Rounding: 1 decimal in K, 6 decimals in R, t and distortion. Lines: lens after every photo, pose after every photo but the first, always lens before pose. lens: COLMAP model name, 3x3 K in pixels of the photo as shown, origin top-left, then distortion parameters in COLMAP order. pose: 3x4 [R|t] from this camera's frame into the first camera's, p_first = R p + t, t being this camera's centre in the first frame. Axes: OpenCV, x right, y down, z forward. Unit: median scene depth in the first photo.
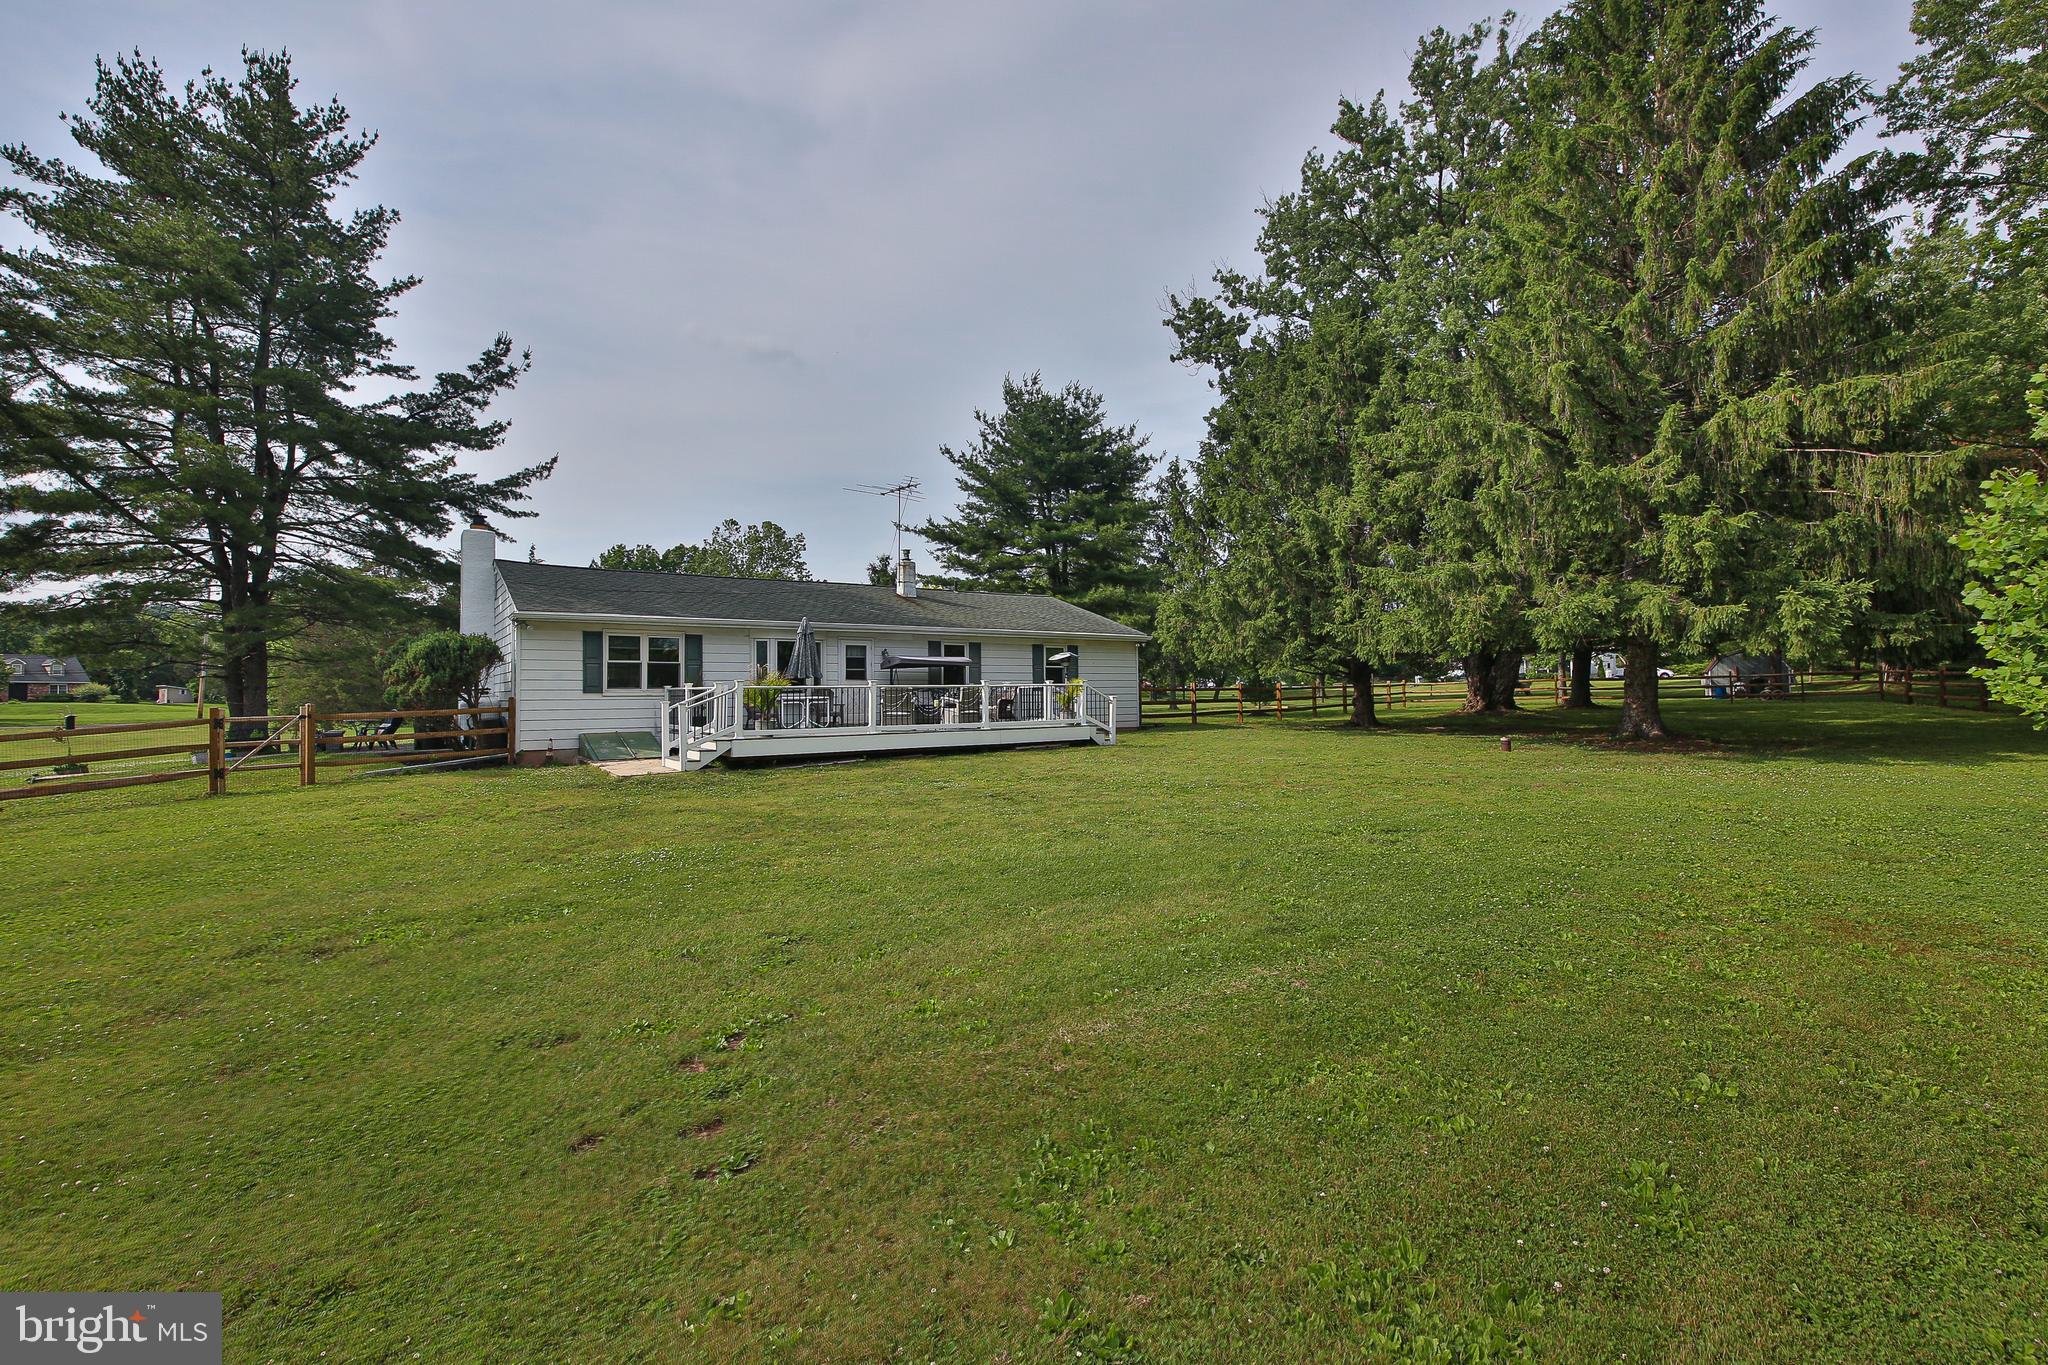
lens RADIAL K [[902.8, 0, 1018.7], [0, 902.8, 668.2], [0, 0, 1]] dist [0.052298, -0.044550]
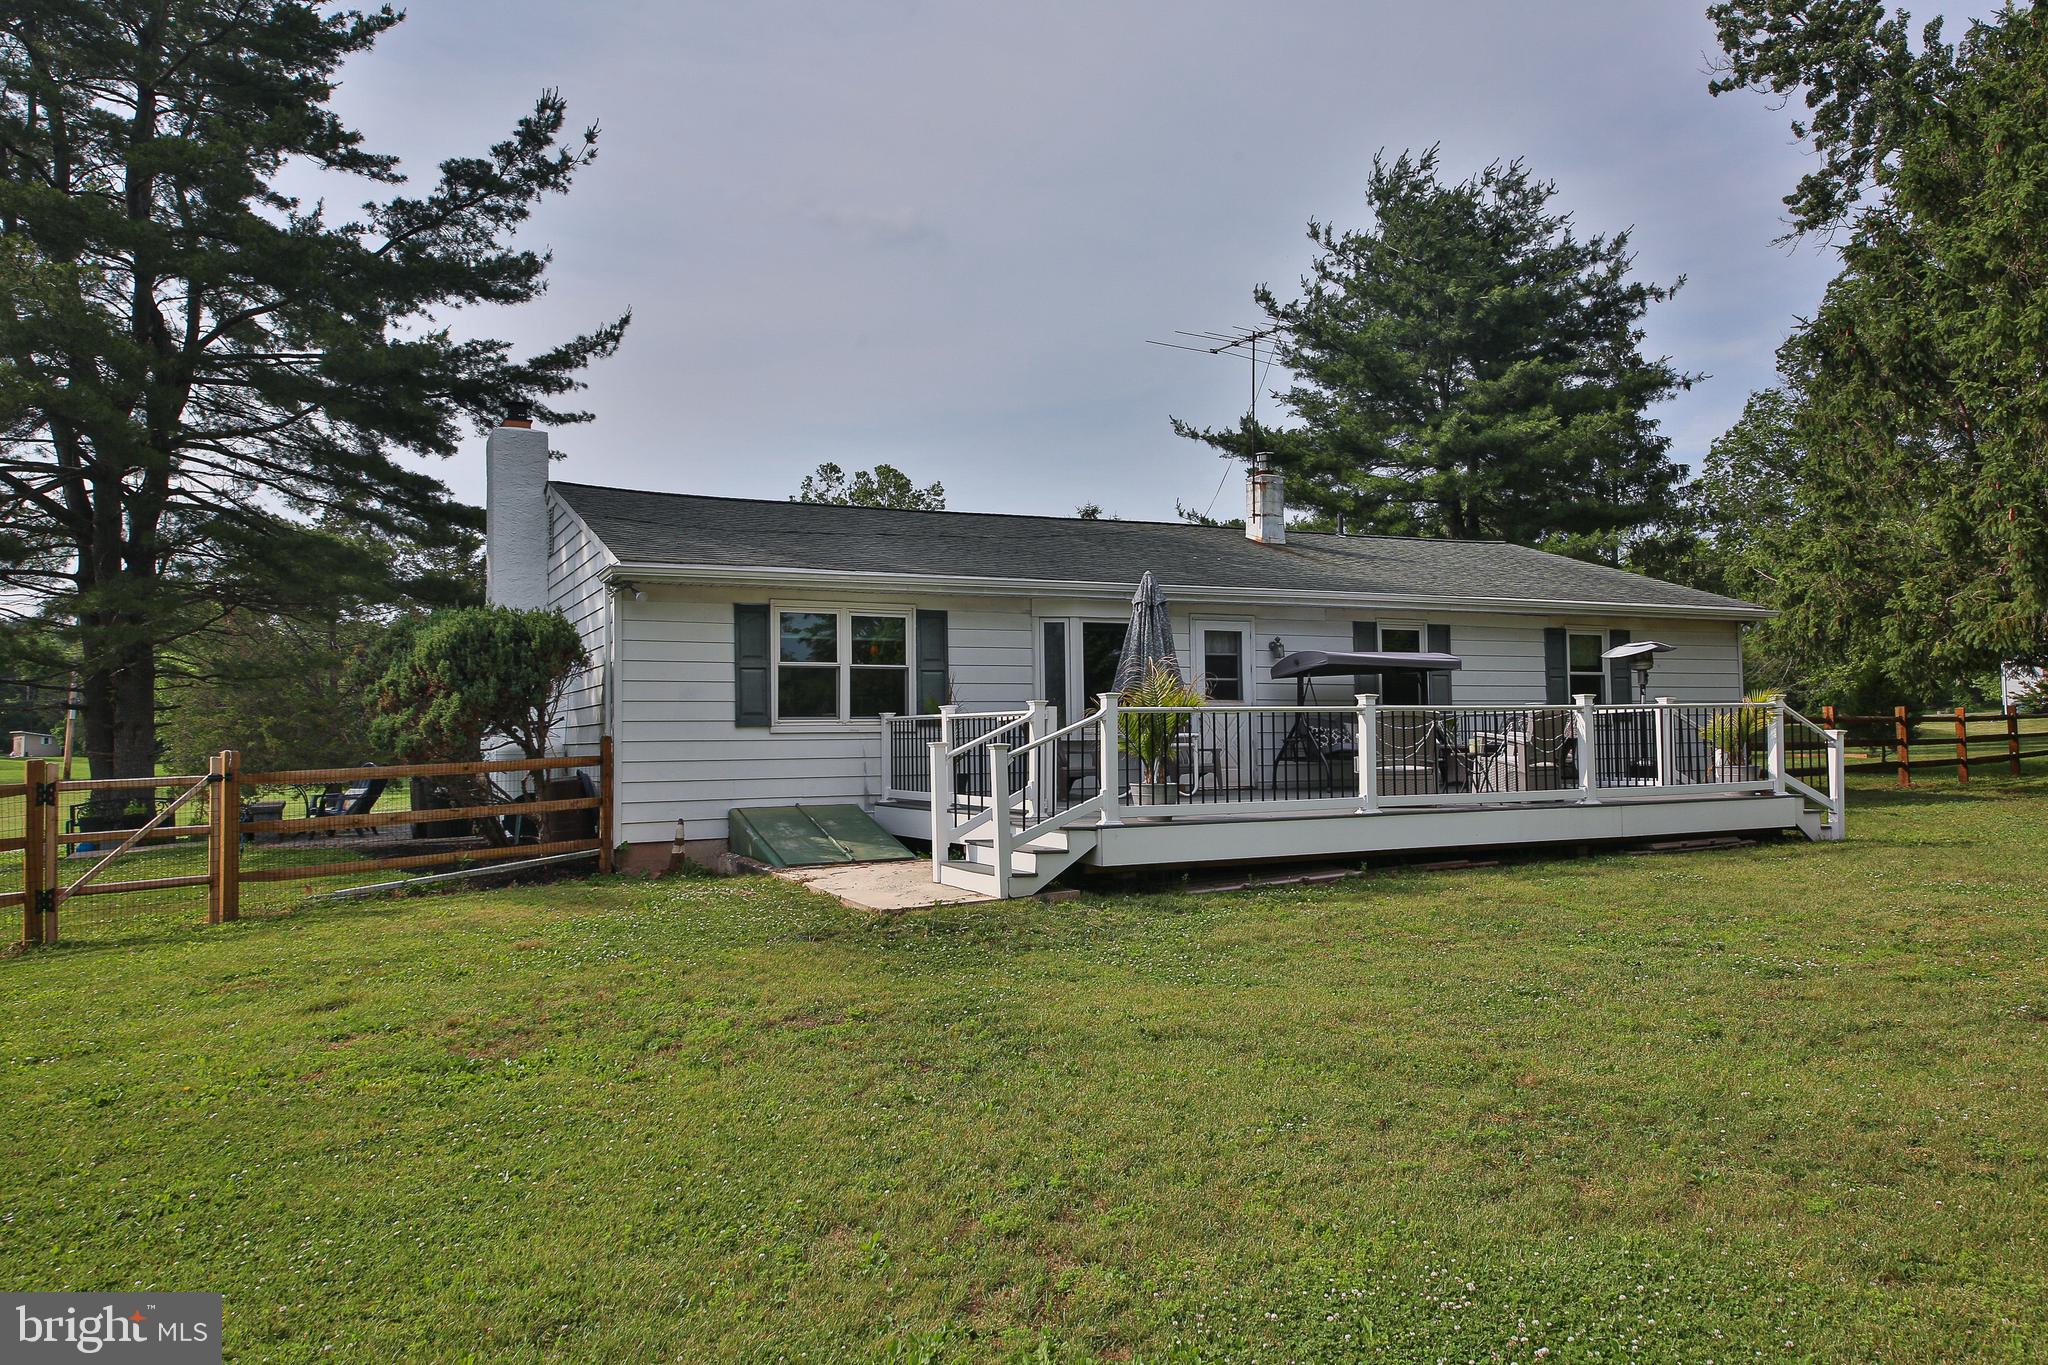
lens RADIAL K [[1369.6, 0, 1030.9], [0, 1369.6, 652.9], [0, 0, 1]] dist [0.052612, -0.002401]
pose [[0.991212, -0.013903, -0.131550, -0.187151], [0.009597, 0.999399, -0.033311, 0.011326], [0.131935, 0.031755, 0.990750, 0.236895]]
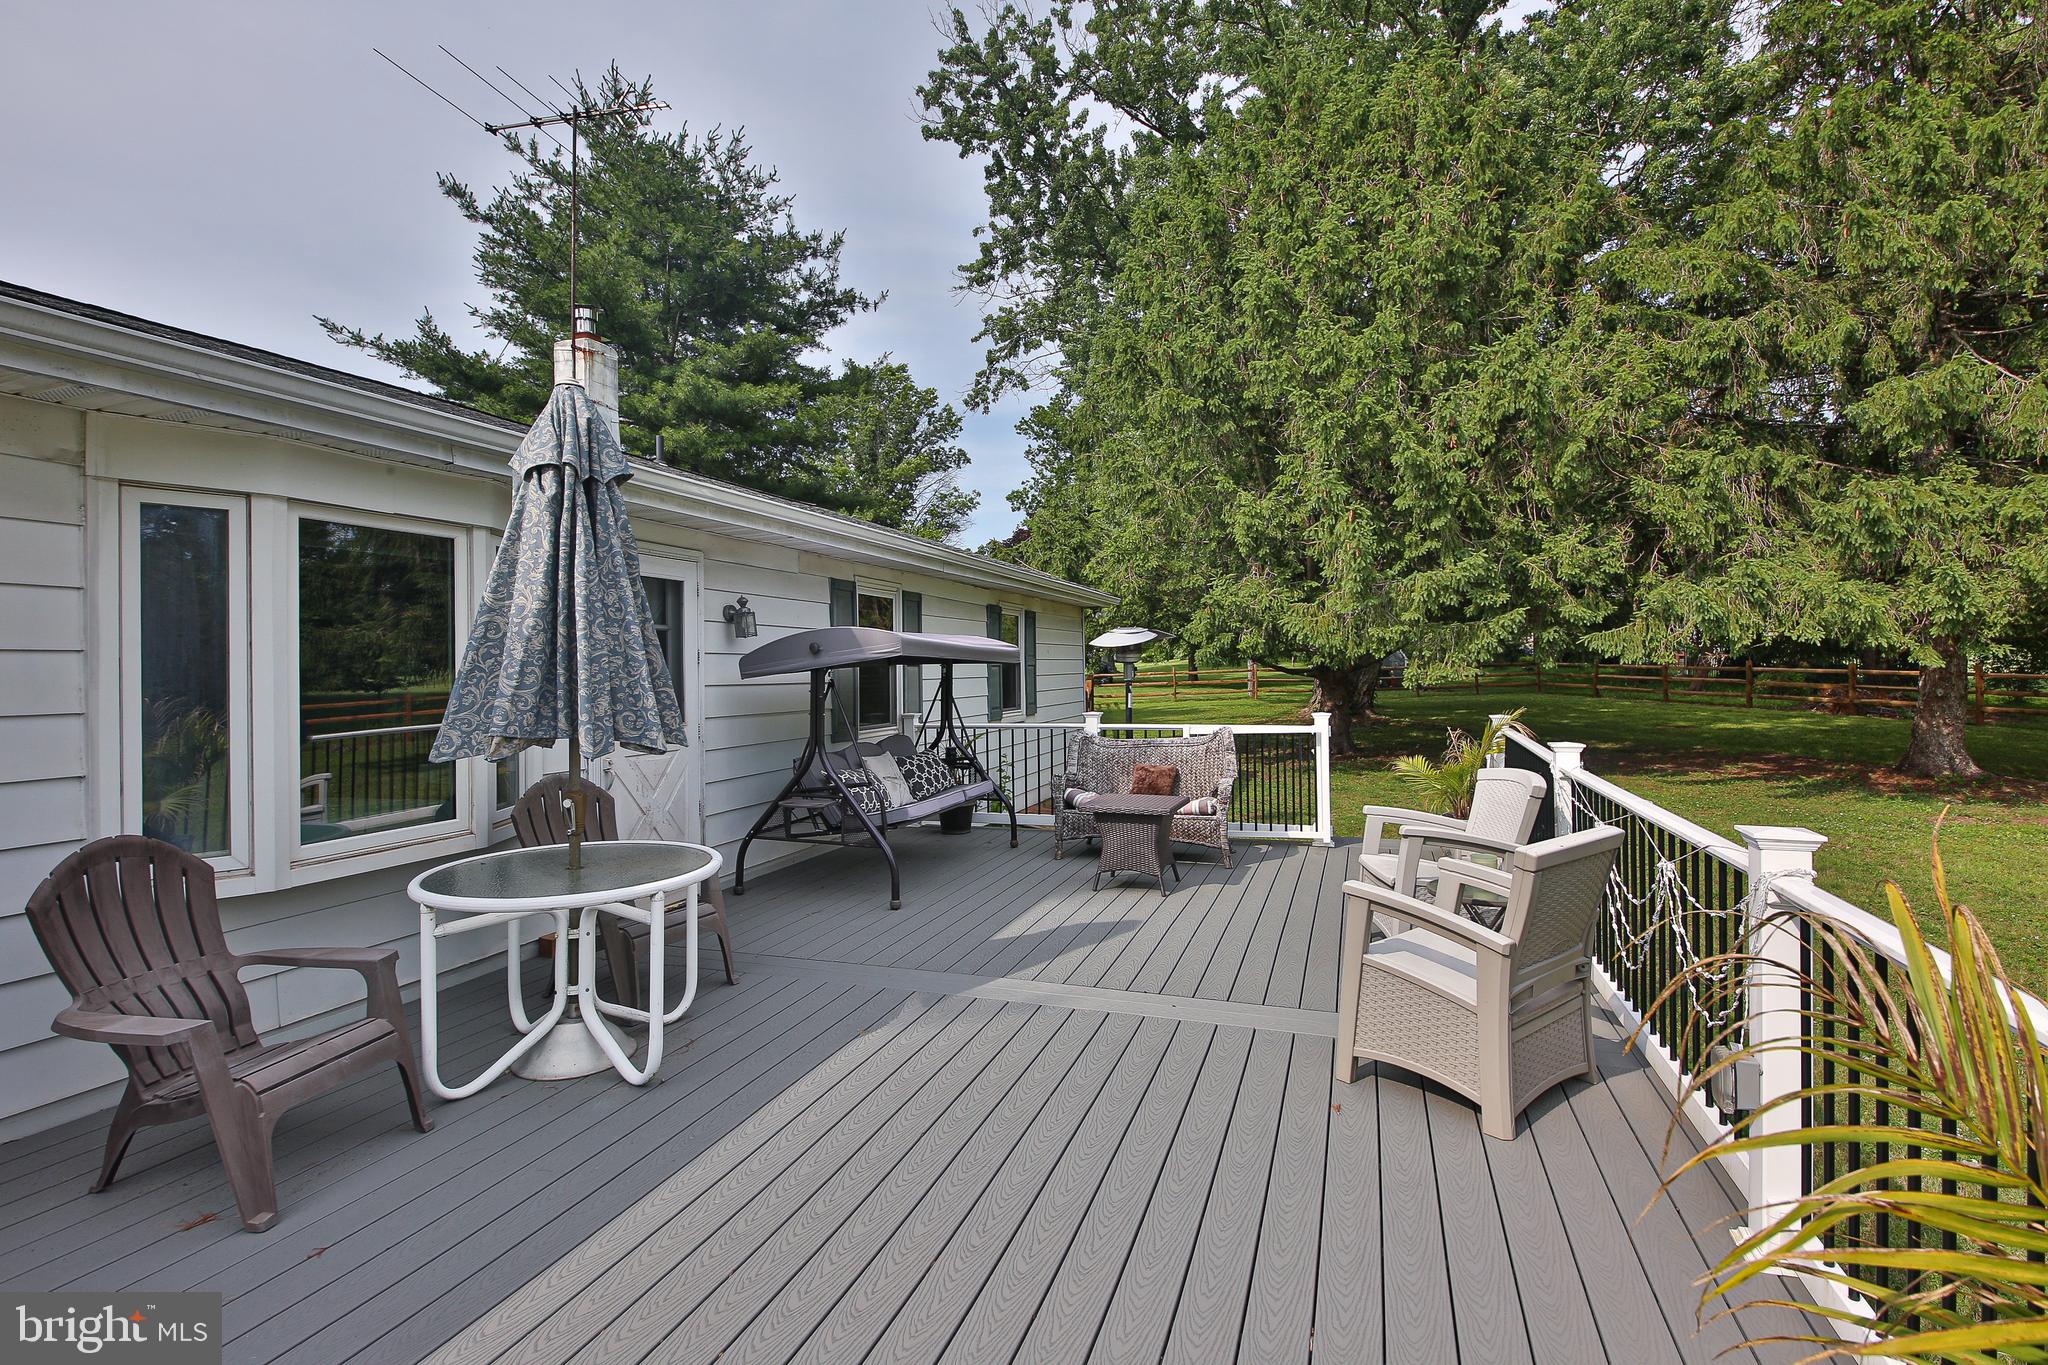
lens RADIAL K [[961.9, 0, 1024.0], [0, 961.9, 682.5], [0, 0, 1]] dist [-0.001837, -0.000091]
pose [[0.797307, -0.007603, 0.603527, -0.249095], [-0.015339, 0.999342, 0.032854, -0.005447], [-0.603380, -0.035452, 0.796666, 0.696881]]
